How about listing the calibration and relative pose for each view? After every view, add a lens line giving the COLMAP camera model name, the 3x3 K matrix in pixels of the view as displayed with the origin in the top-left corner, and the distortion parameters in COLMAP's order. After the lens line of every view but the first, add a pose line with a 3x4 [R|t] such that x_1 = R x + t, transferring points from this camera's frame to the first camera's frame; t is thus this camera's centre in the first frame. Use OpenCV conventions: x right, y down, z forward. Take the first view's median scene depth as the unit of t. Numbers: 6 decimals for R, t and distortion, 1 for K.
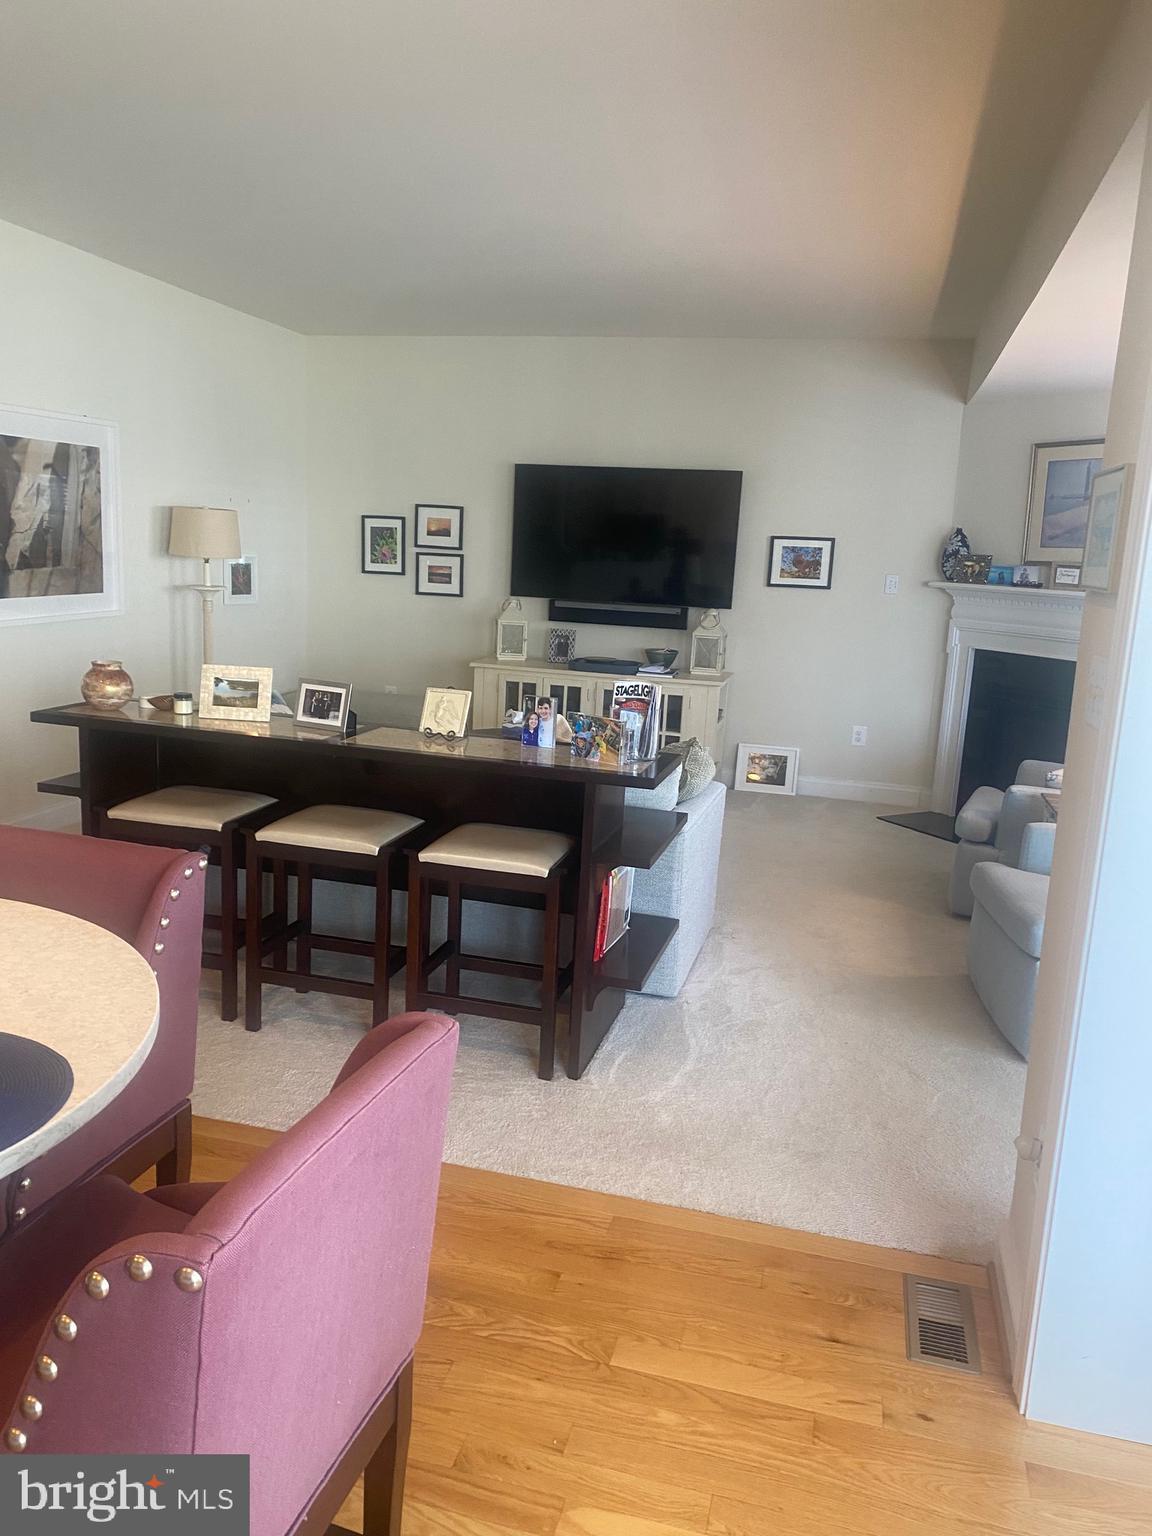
lens RADIAL K [[1164.9, 0, 572.0], [0, 1164.9, 766.4], [0, 0, 1]] dist [0.006625, -0.021176]
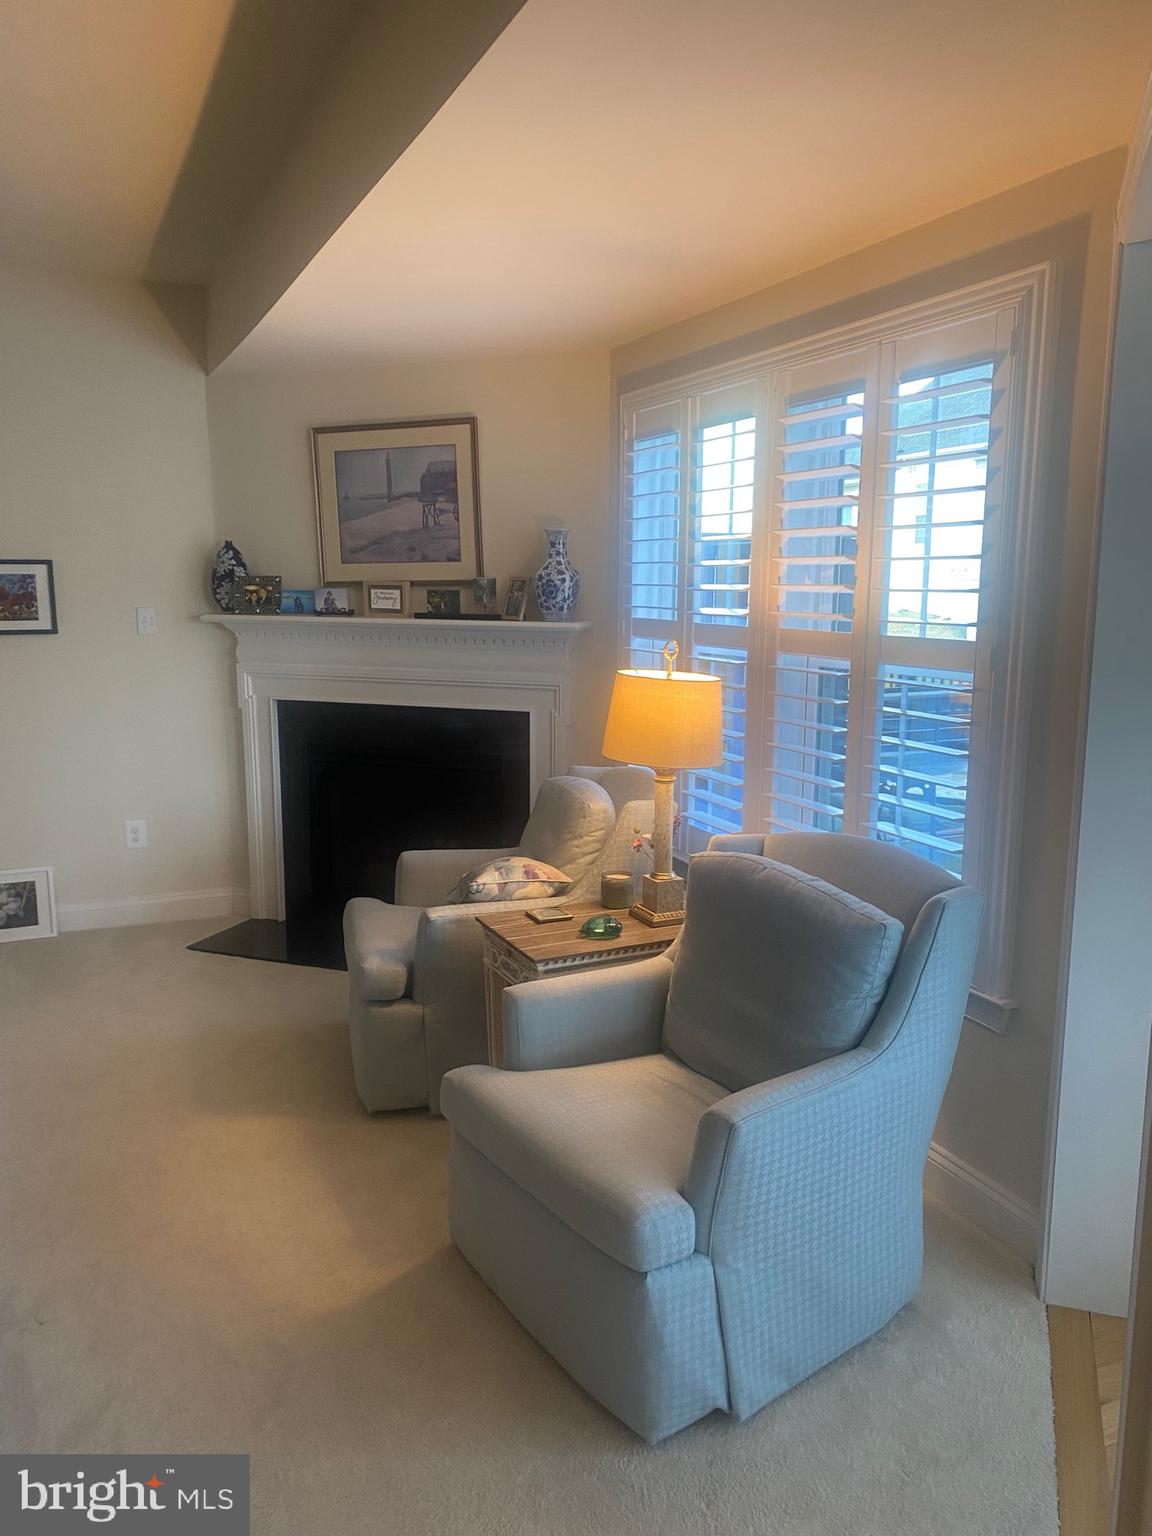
lens RADIAL K [[1164.9, 0, 587.6], [0, 1164.9, 807.6], [0, 0, 1]] dist [0.006625, -0.021176]
pose [[0.777169, -0.159058, 0.608859, 0.030128], [0.148095, 0.986584, 0.068701, -0.054573], [-0.611617, 0.036777, 0.790298, 0.282682]]
